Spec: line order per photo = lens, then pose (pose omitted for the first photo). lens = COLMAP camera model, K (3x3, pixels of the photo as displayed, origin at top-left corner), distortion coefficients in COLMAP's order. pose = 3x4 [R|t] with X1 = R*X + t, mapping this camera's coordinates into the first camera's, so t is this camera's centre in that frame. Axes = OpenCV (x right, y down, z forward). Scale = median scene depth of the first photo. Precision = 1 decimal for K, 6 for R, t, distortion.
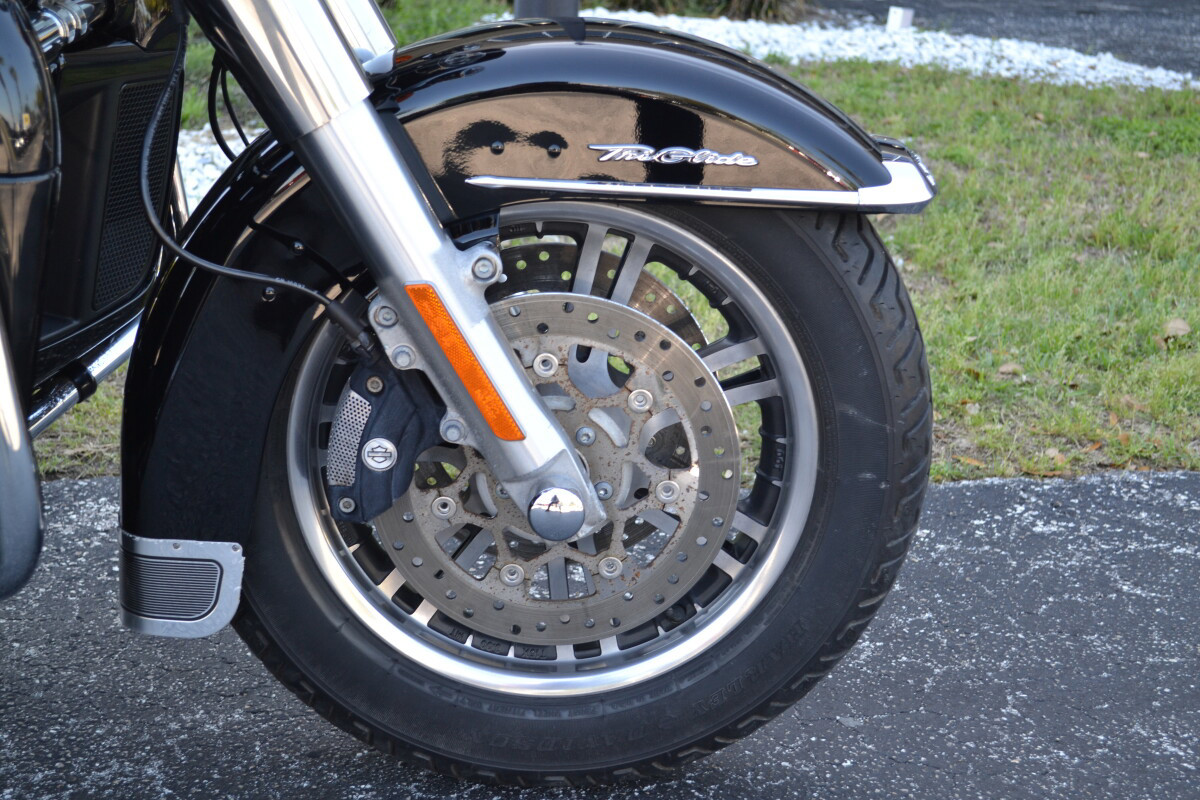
lens RADIAL K [[1896.2, 0, 596.7], [0, 1896.2, 400.6], [0, 0, 1]] dist [0.042961, 0.000000]
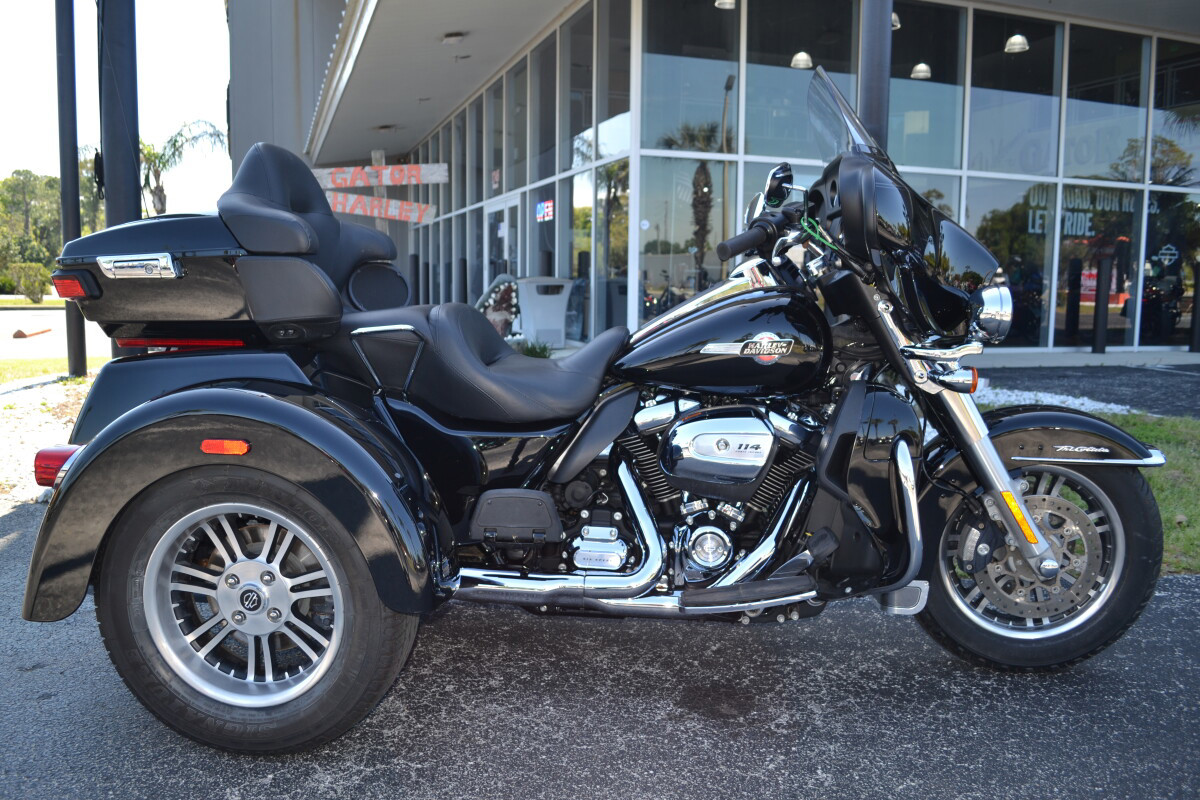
lens RADIAL K [[971.0, 0, 585.0], [0, 971.0, 403.3], [0, 0, 1]] dist [-0.084648, 0.024498]
pose [[0.983179, -0.024140, -0.181041, -0.411767], [-0.008129, 0.984461, -0.175414, 0.064268], [0.182463, 0.173935, 0.967706, -0.562249]]
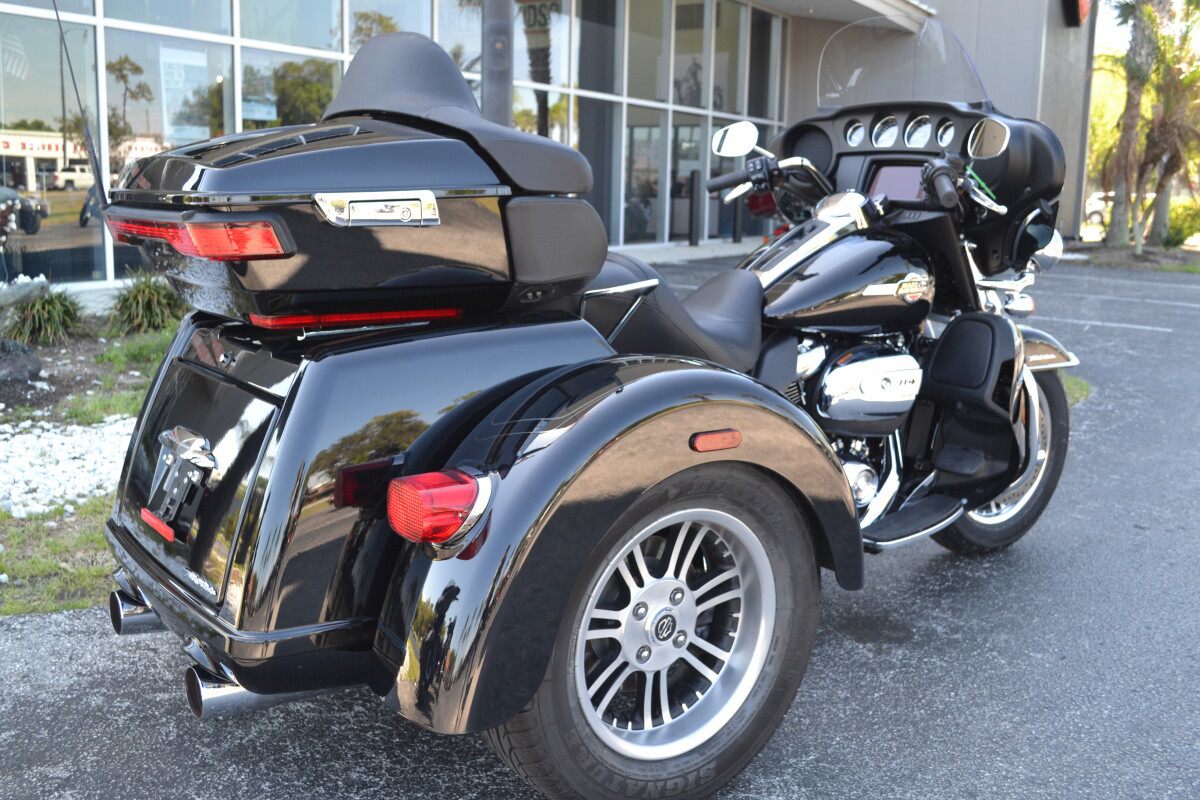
lens RADIAL K [[1216.7, 0, 593.0], [0, 1216.7, 406.7], [0, 0, 1]] dist [-0.027805, 0.000000]
pose [[0.840040, -0.129790, 0.526771, -1.730557], [0.177809, 0.983198, -0.041303, -0.083552], [-0.512559, 0.128361, 0.849003, -0.481571]]
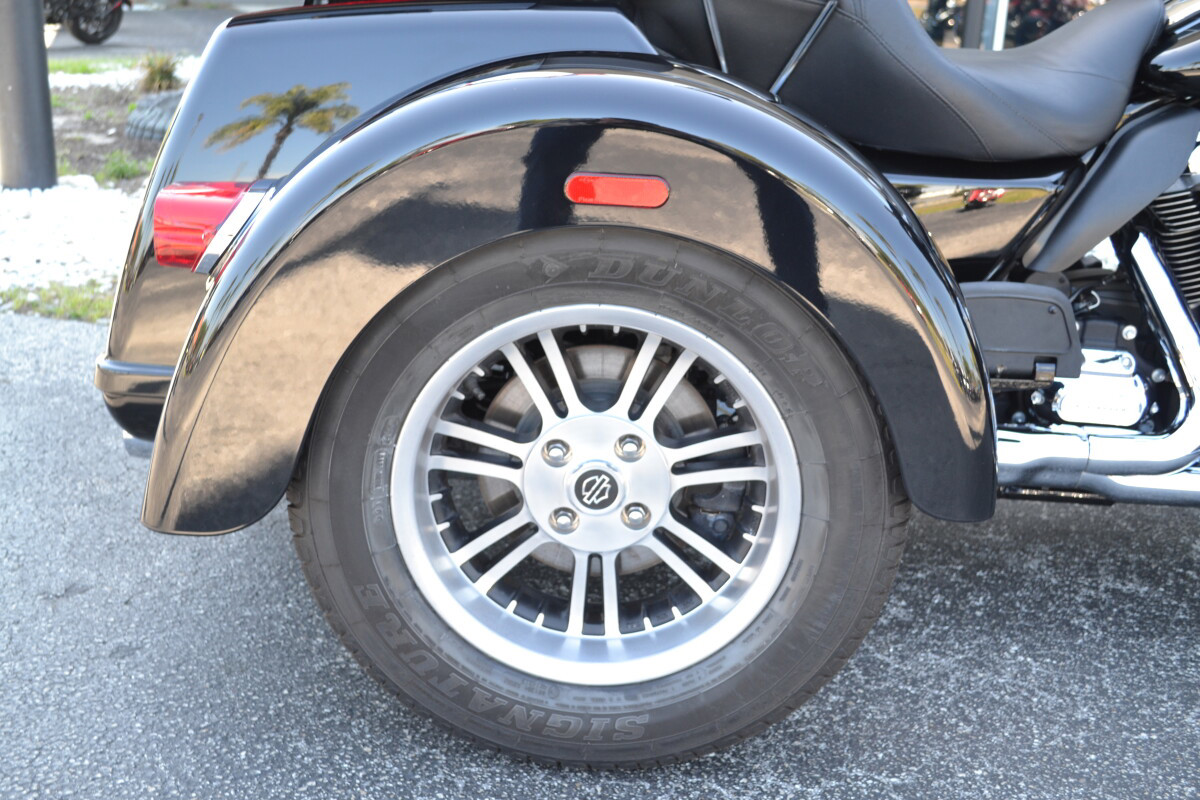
lens RADIAL K [[1309.6, 0, 596.1], [0, 1309.6, 411.8], [0, 0, 1]] dist [-0.041525, 0.000000]
pose [[0.993023, 0.025071, -0.115224, -0.947114], [-0.022757, 0.999513, 0.021353, 0.030813], [0.115704, -0.018582, 0.993110, -0.287178]]
